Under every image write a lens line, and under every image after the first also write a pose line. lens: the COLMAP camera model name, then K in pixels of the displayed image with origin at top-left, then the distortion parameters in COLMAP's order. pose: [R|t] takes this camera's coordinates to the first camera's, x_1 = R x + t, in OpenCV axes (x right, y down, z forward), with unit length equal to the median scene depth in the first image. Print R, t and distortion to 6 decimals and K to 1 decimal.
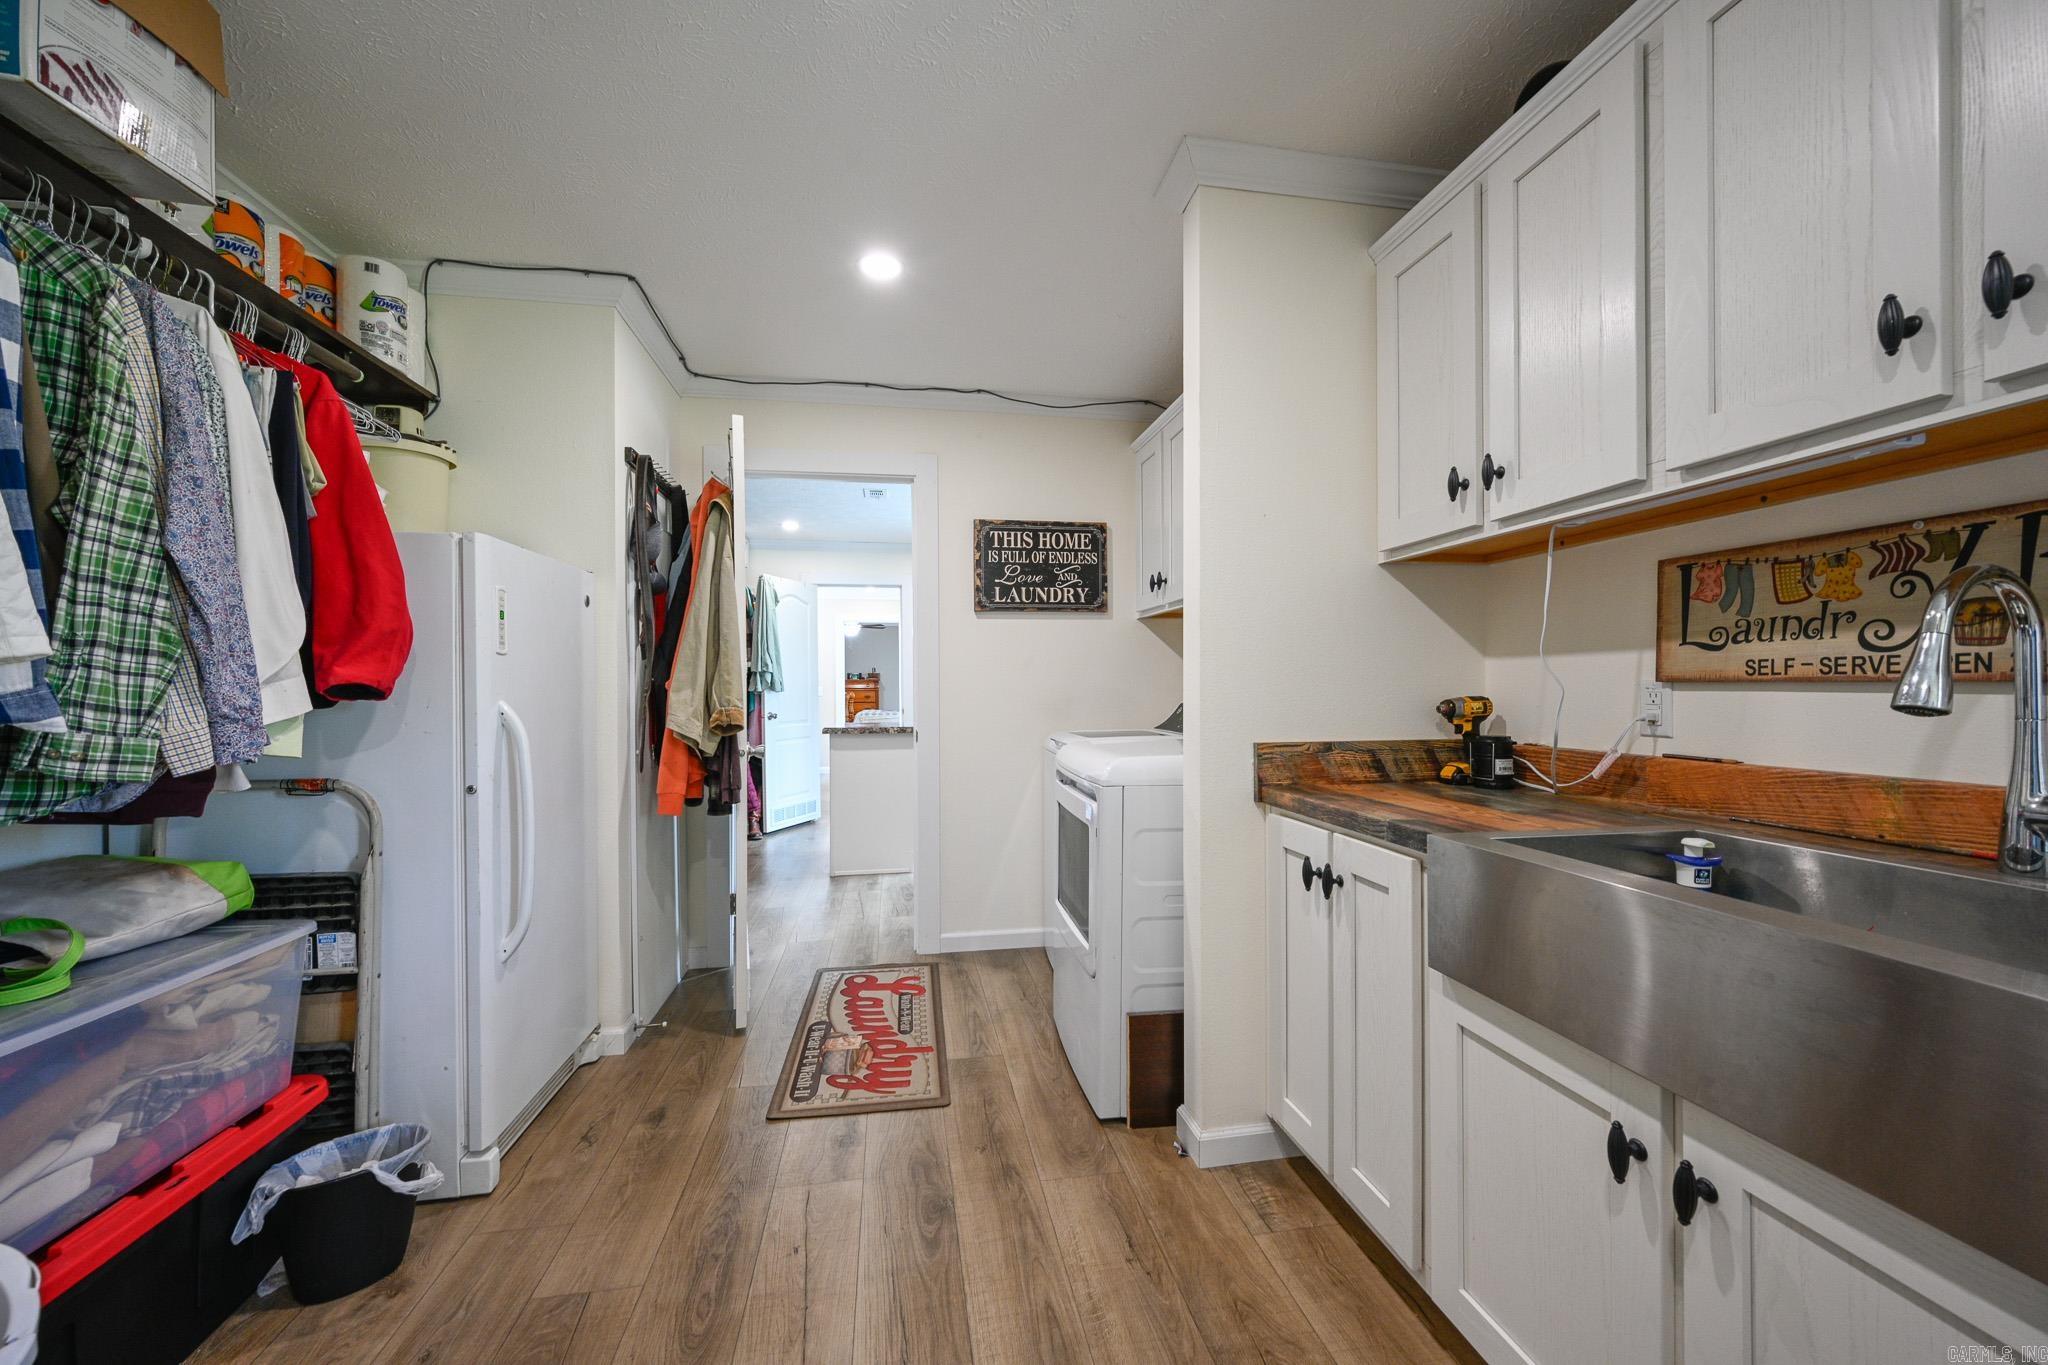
lens RADIAL K [[833.9, 0, 1075.8], [0, 833.9, 680.2], [0, 0, 1]] dist [-0.002171, -0.000018]
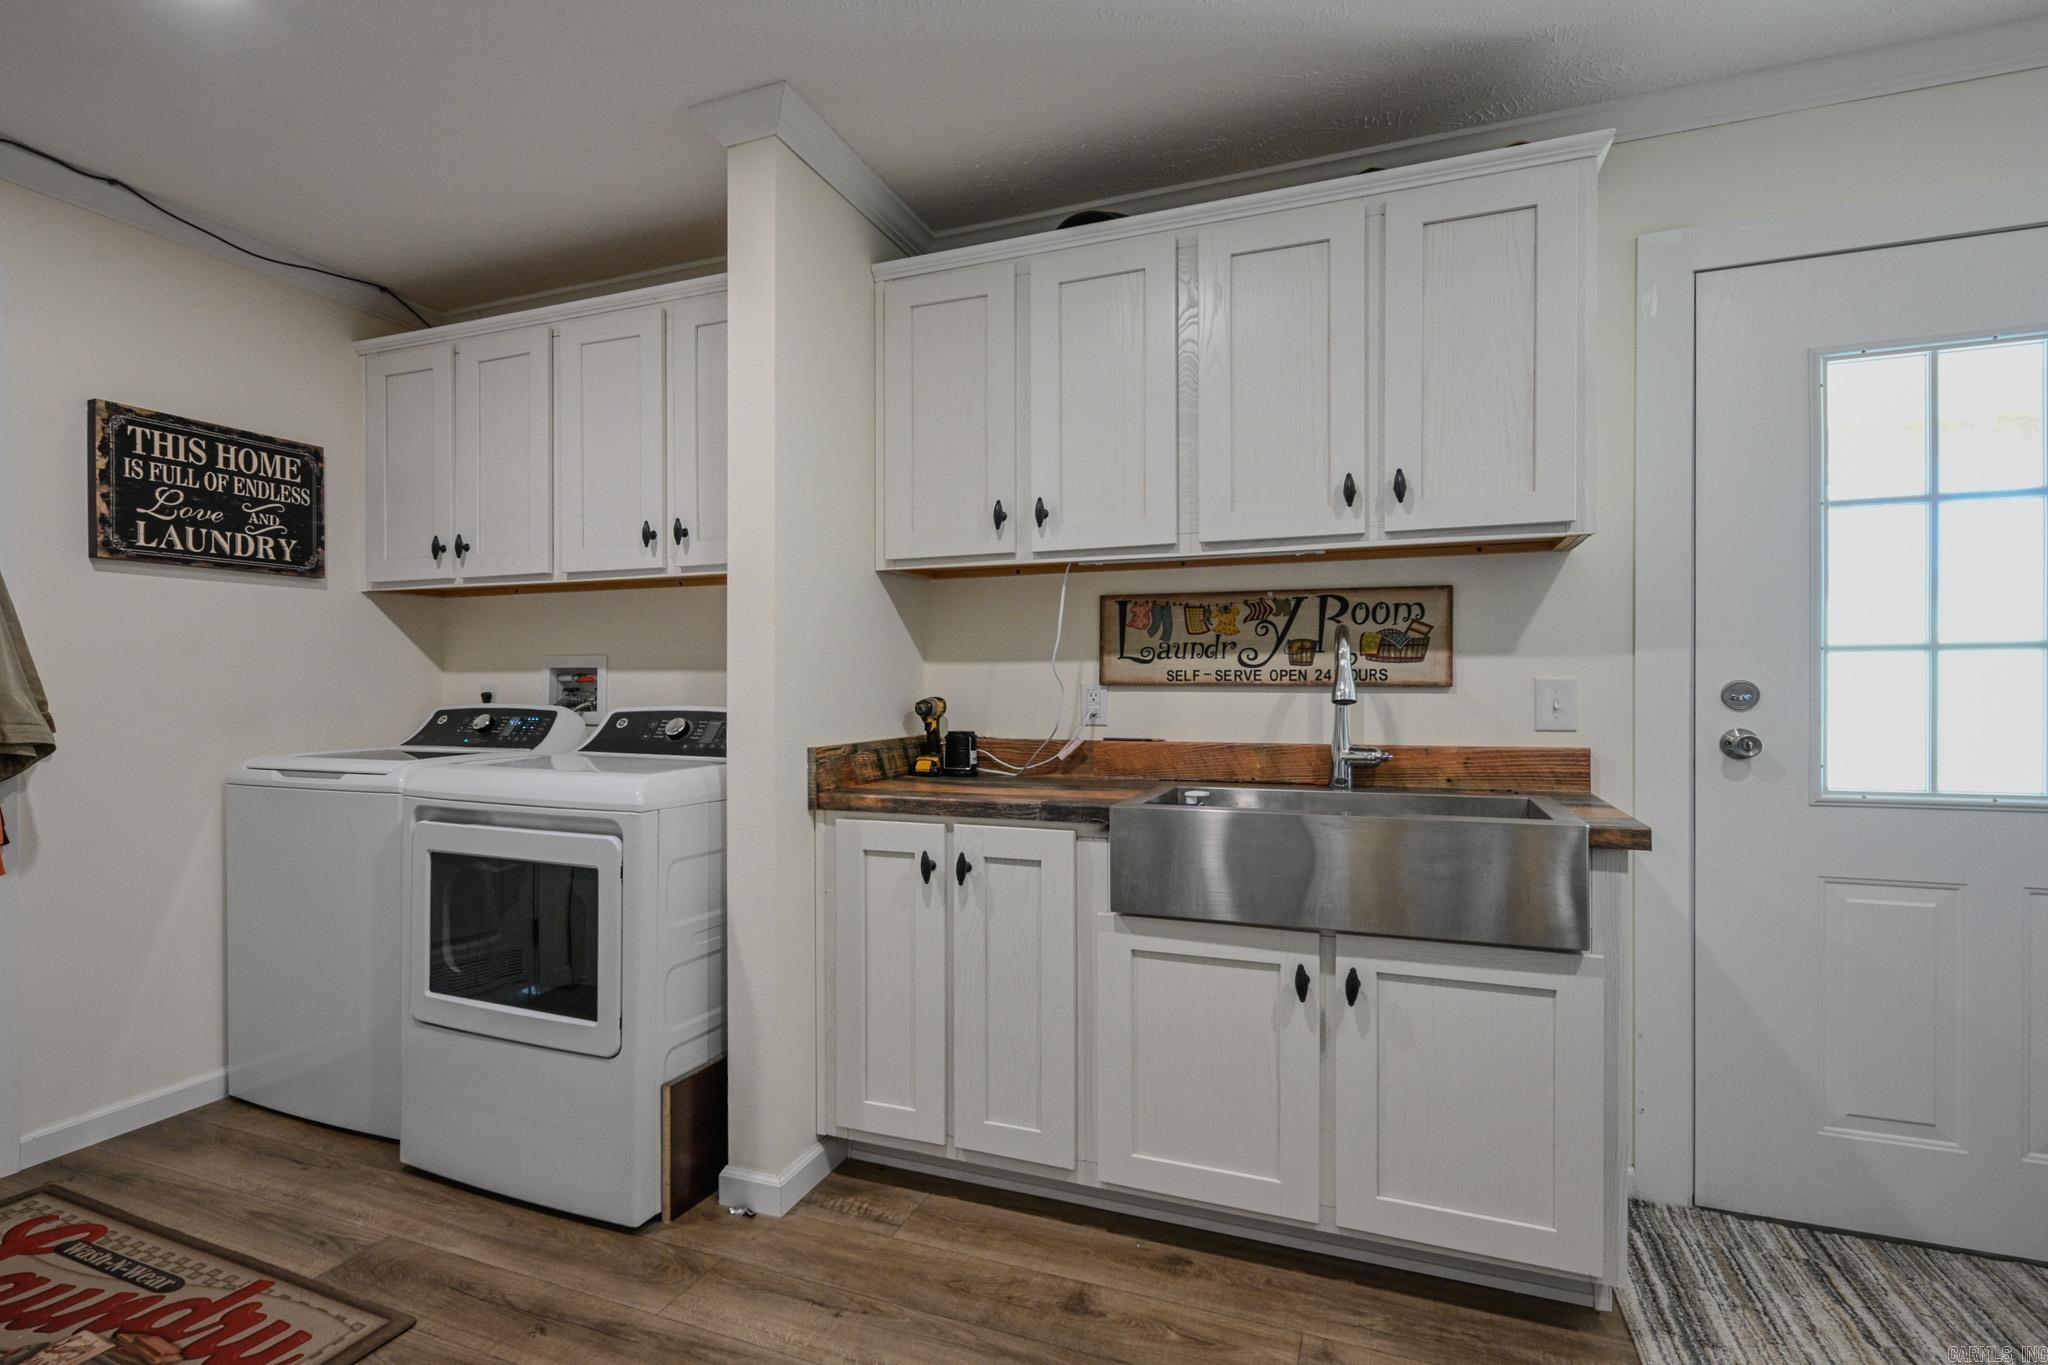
lens RADIAL K [[925.9, 0, 1024.0], [0, 925.9, 682.5], [0, 0, 1]] dist [0.000389, 0.001125]
pose [[0.579092, 0.003535, 0.815254, -0.493977], [-0.006436, 0.999979, 0.000236, -0.001327], [-0.815237, -0.005384, 0.579103, 0.186515]]
